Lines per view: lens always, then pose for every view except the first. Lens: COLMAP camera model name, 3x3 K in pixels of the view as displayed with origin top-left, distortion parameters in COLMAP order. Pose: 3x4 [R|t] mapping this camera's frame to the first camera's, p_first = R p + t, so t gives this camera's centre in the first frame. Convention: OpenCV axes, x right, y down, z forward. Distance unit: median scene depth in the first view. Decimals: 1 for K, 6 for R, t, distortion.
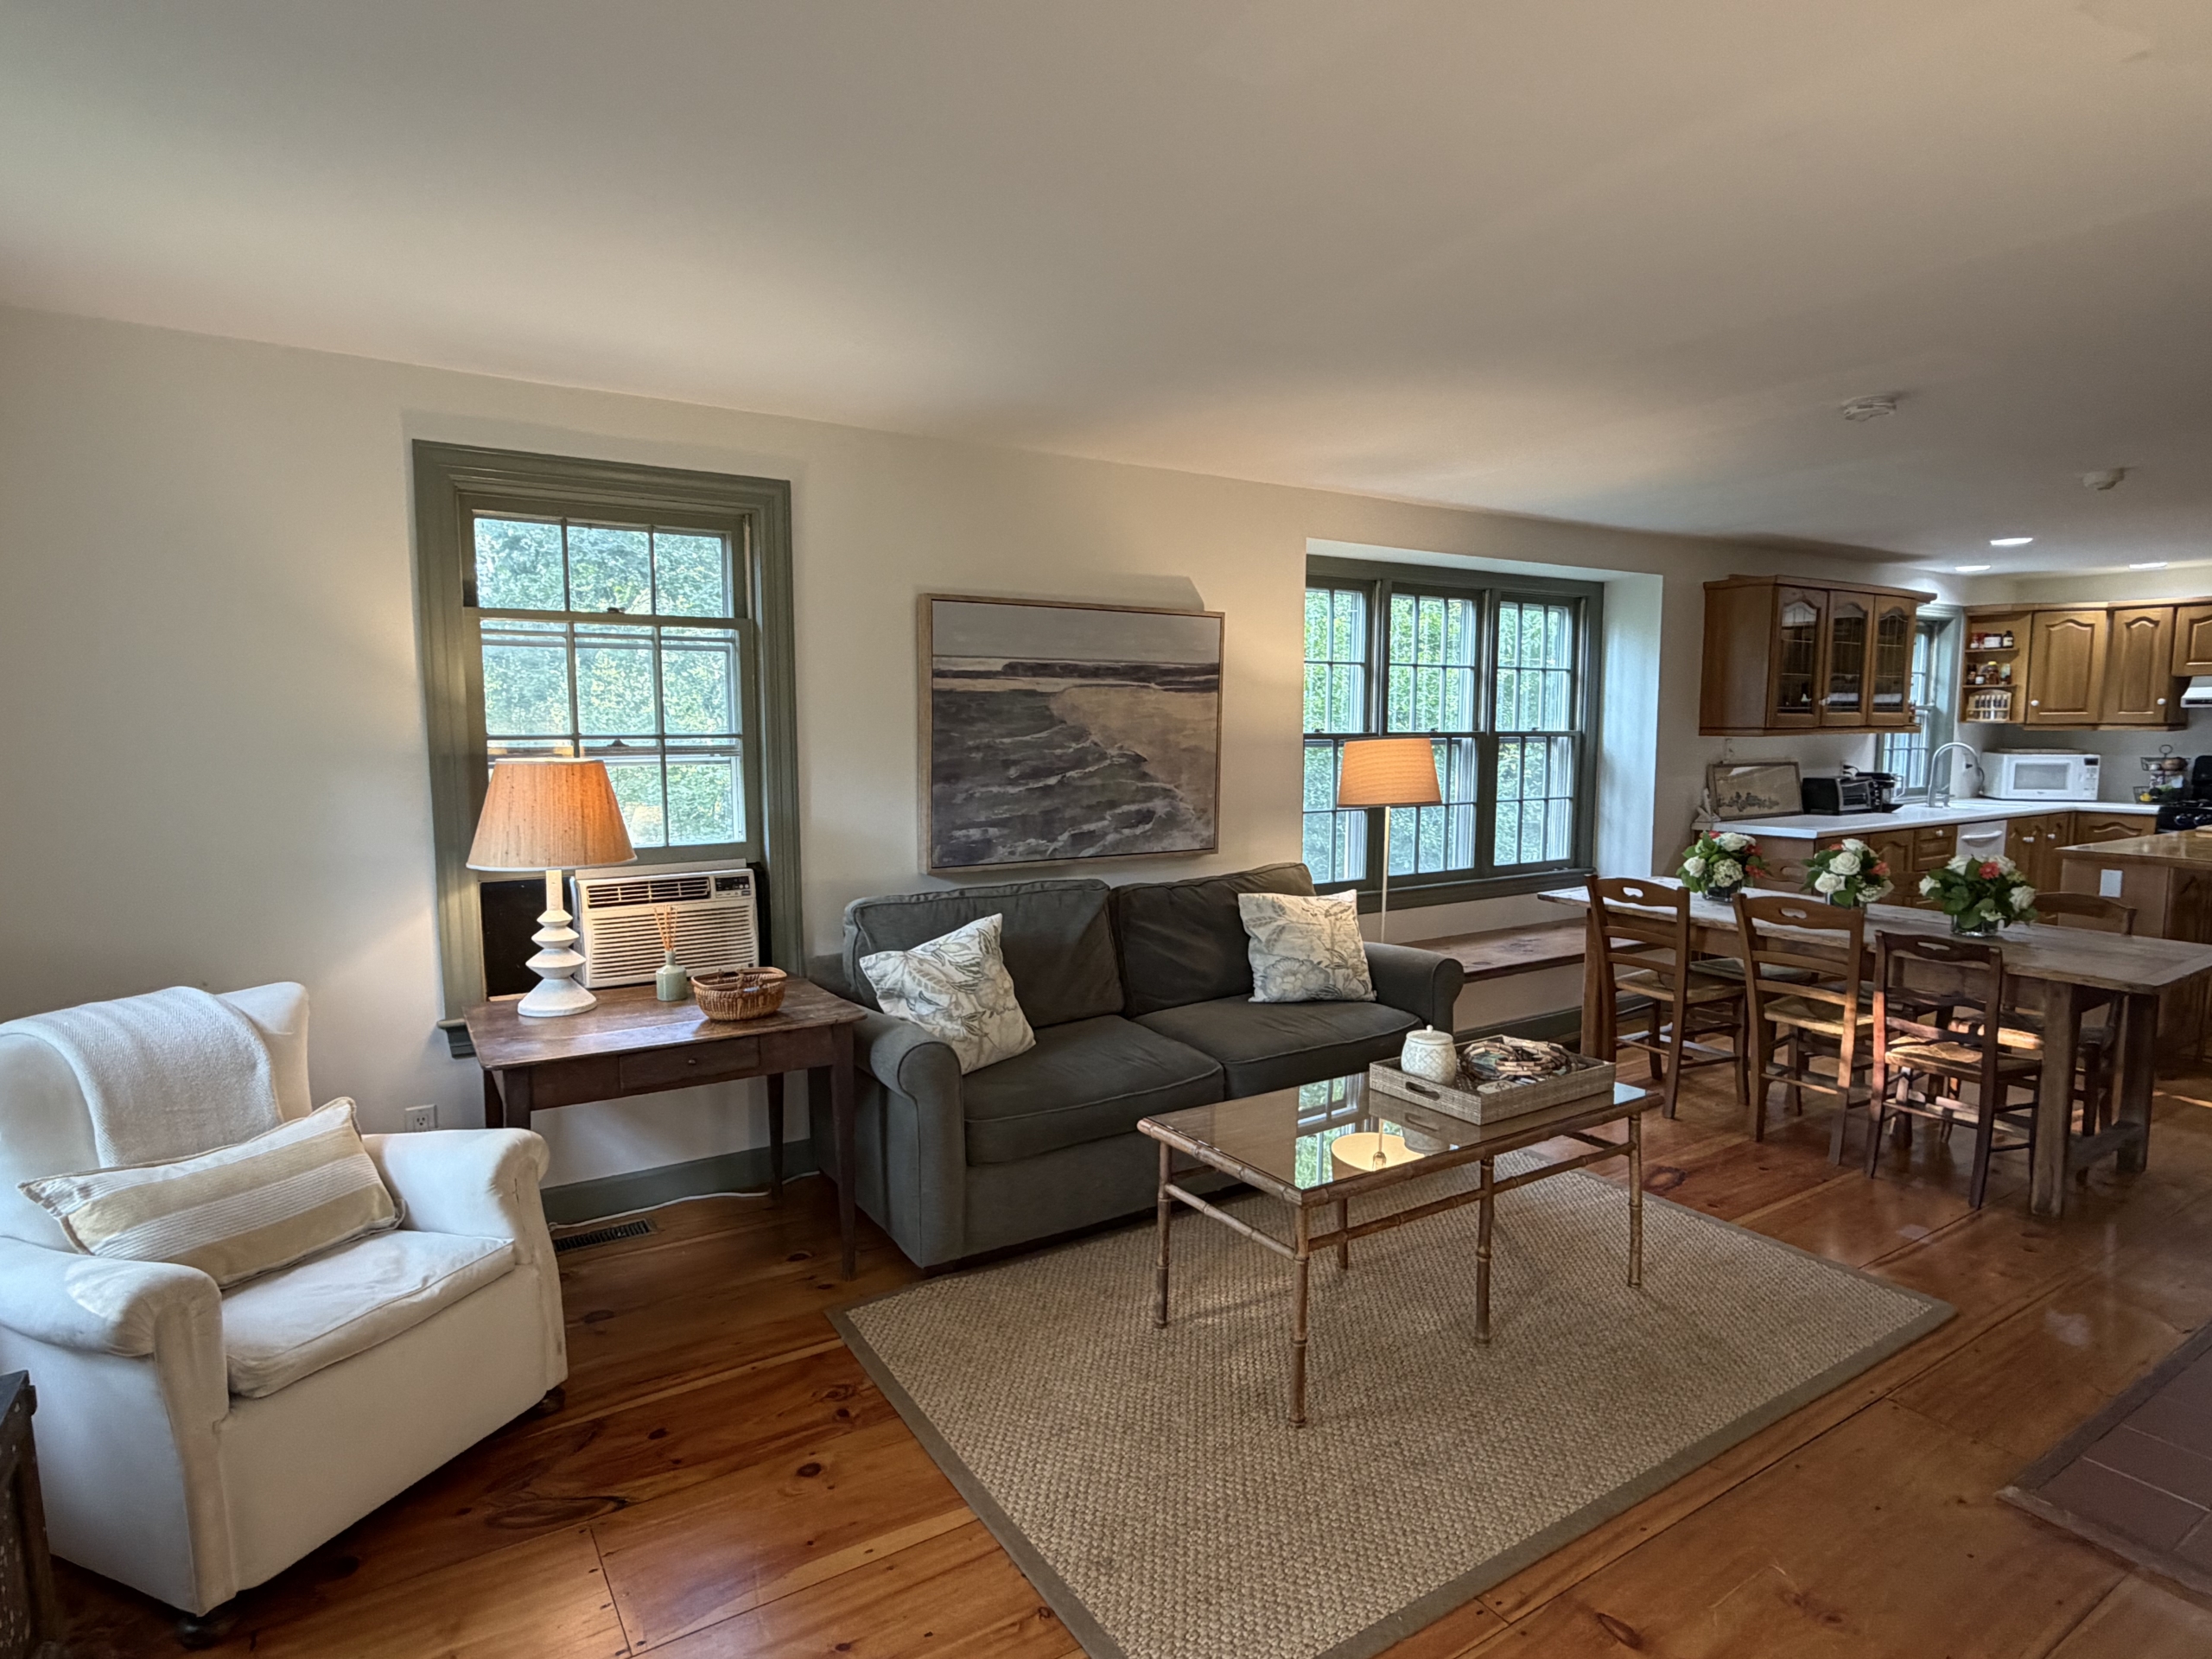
lens RADIAL K [[1202.1, 0, 1108.0], [0, 1202.1, 840.4], [0, 0, 1]] dist [-0.000699, -0.000269]
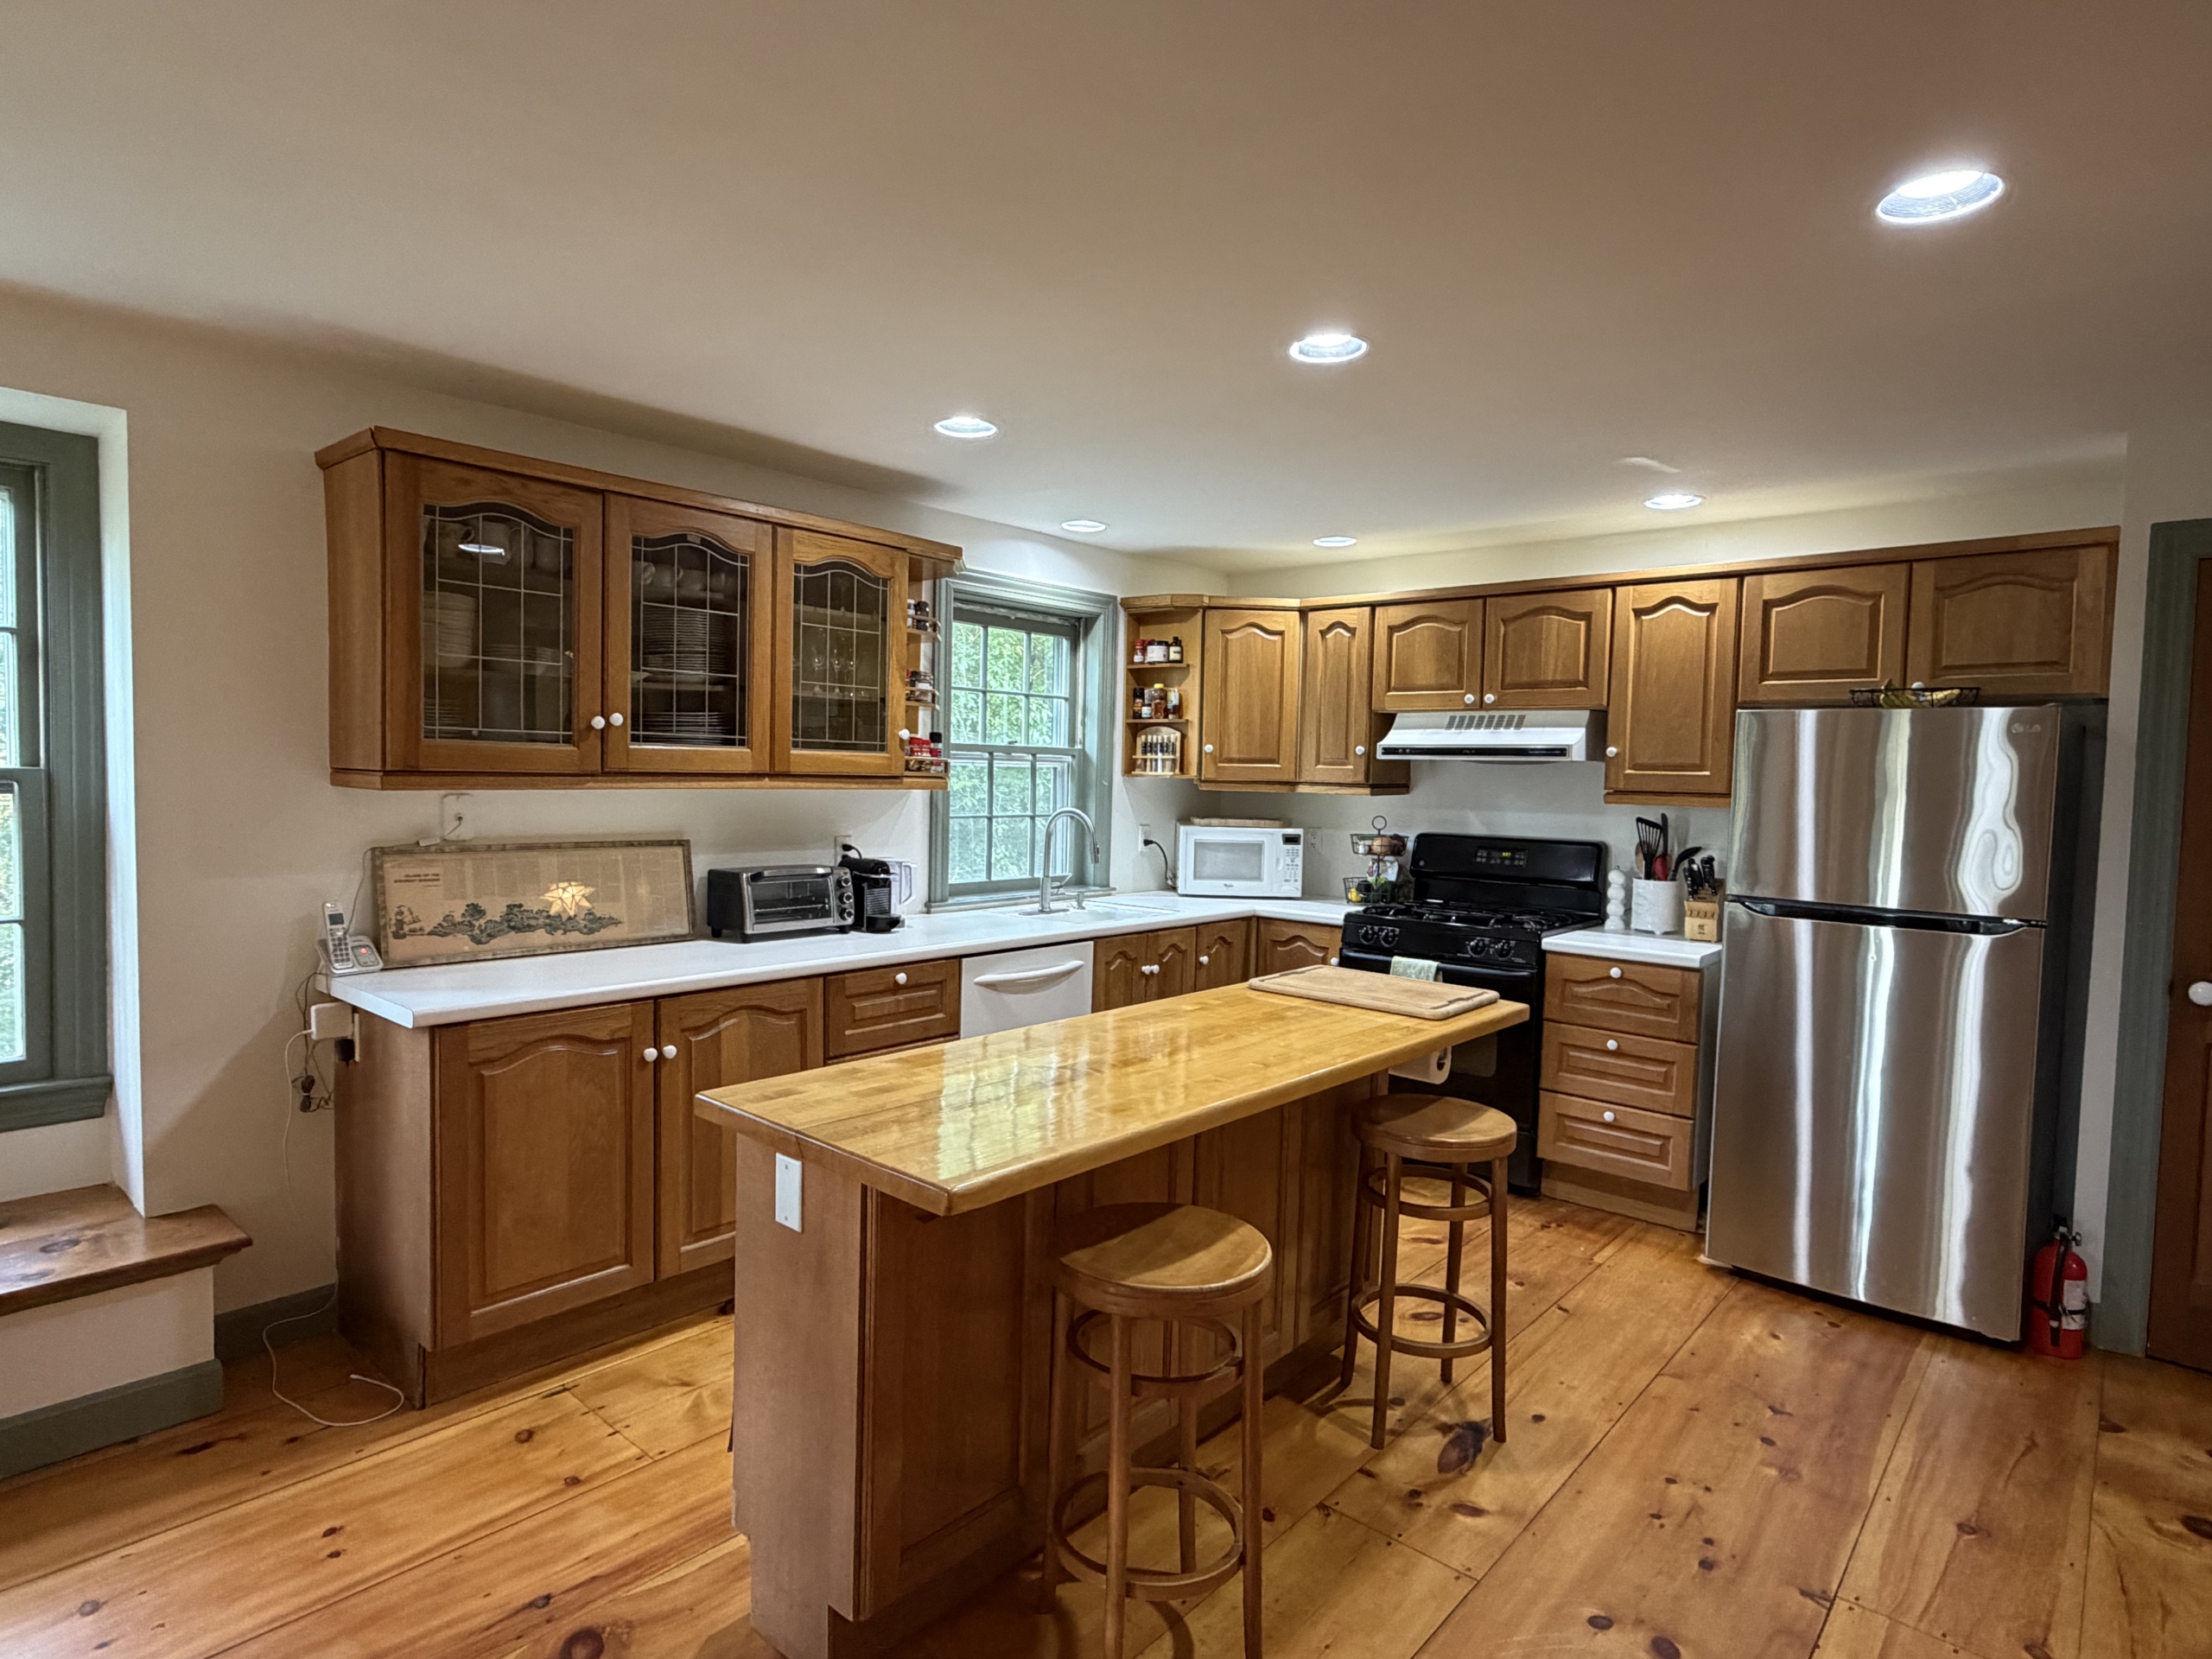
lens RADIAL K [[1202.1, 0, 1105.4], [0, 1202.1, 828.6], [0, 0, 1]] dist [-0.000699, -0.000269]
pose [[0.960621, 0.010939, 0.277647, 0.540257], [0.002743, 0.998803, -0.048840, -0.039445], [-0.277849, 0.047678, 0.959441, 0.396018]]
